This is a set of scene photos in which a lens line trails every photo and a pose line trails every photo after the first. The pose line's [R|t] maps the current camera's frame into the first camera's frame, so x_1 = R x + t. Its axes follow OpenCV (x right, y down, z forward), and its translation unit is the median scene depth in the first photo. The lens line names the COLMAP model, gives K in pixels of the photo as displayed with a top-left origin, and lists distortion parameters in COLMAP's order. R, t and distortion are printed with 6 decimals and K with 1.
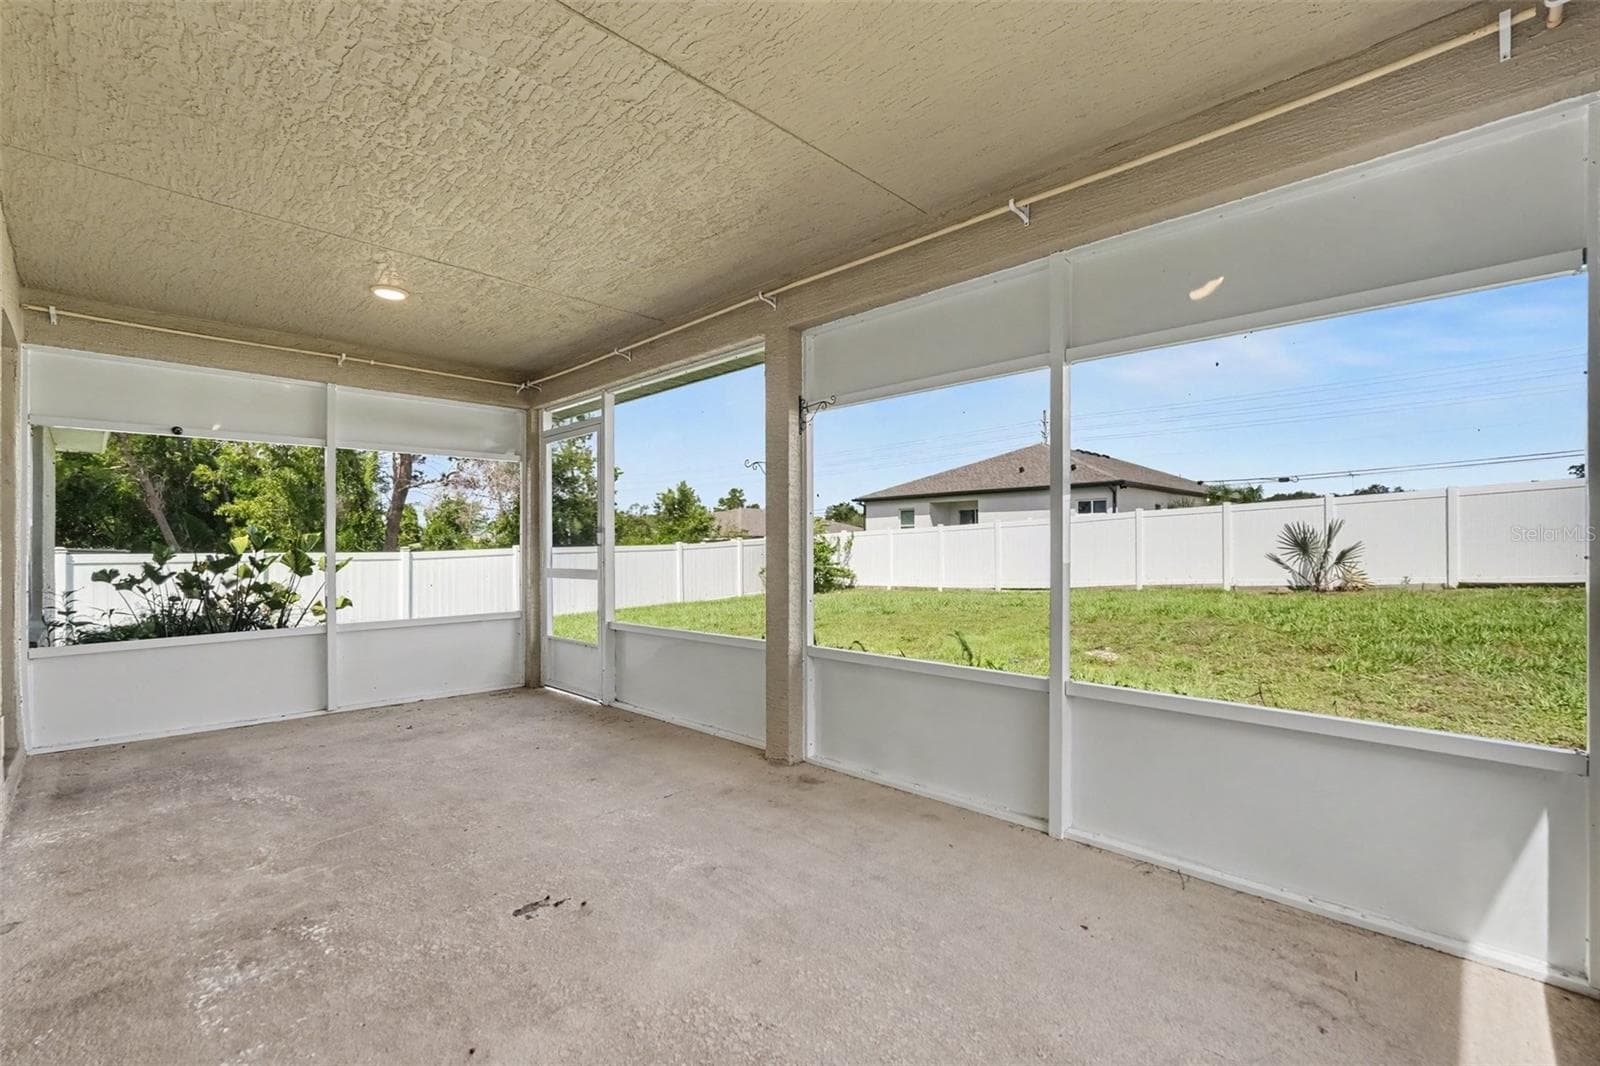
lens RADIAL K [[691.2, 0, 786.0], [0, 691.2, 540.6], [0, 0, 1]] dist [-0.008654, 0.000179]
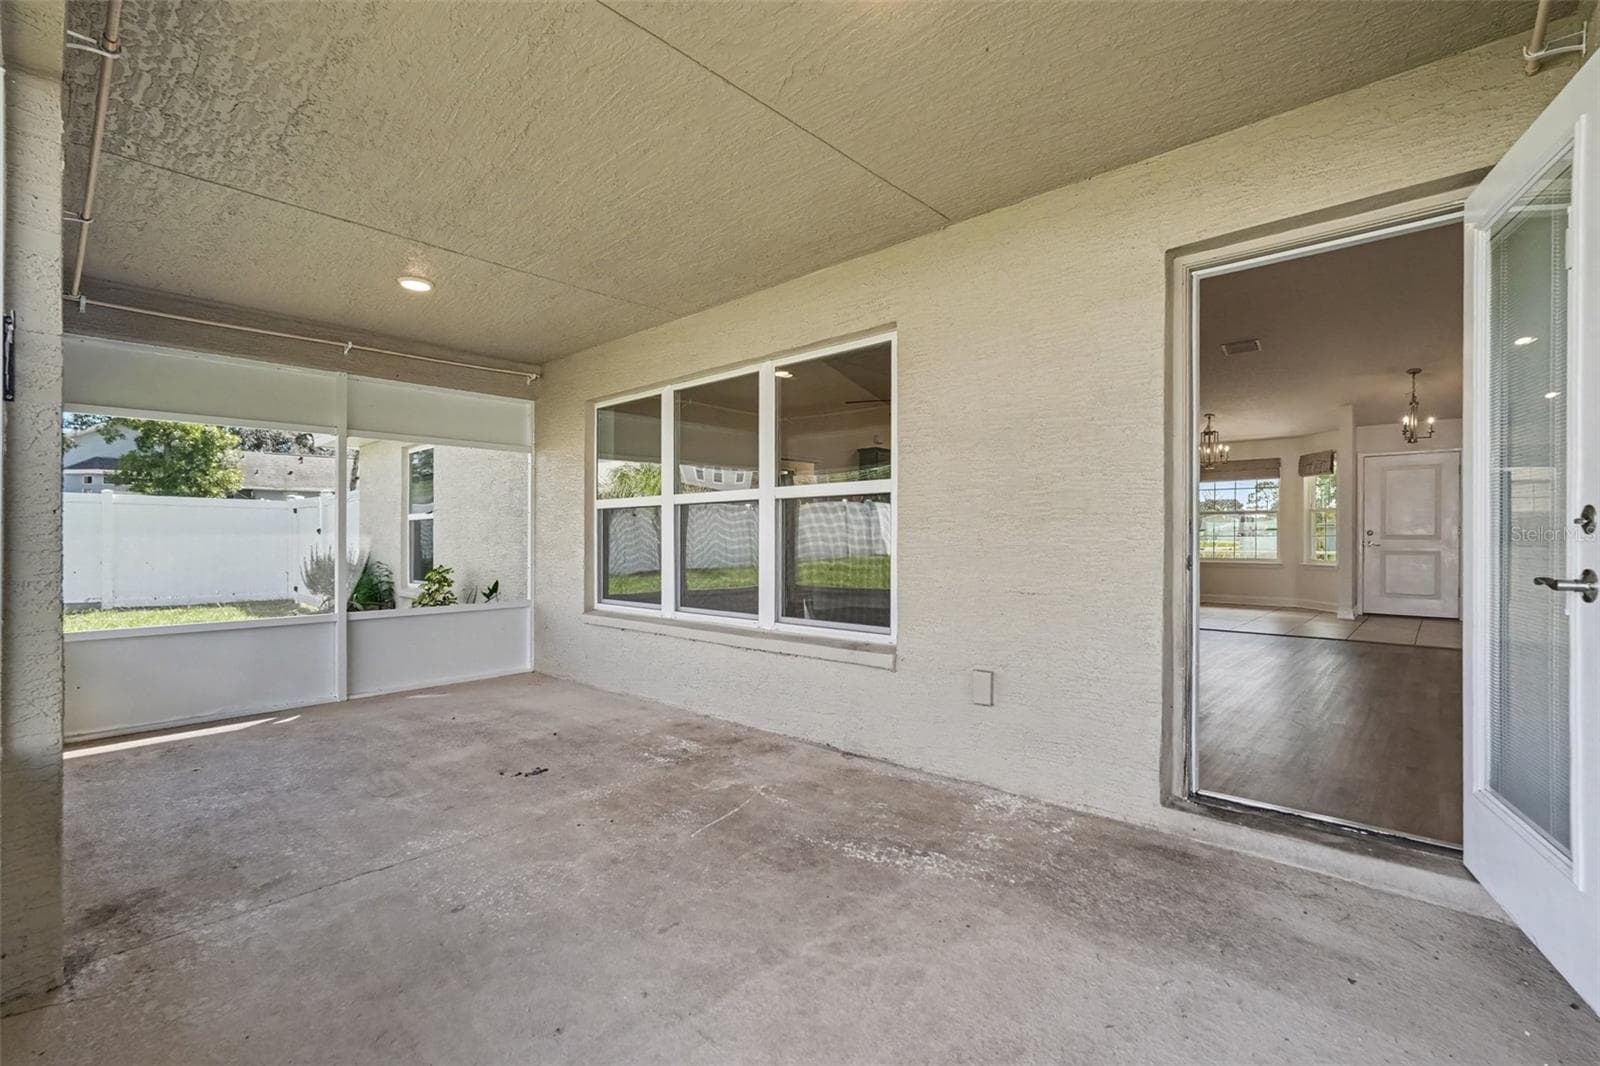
lens RADIAL K [[691.2, 0, 786.0], [0, 691.2, 540.6], [0, 0, 1]] dist [-0.008654, 0.000179]
pose [[-0.999351, 0.008143, -0.035082, -0.877356], [0.008380, 0.999943, -0.006616, 0.035072], [0.035026, -0.006905, -0.999363, 2.565505]]
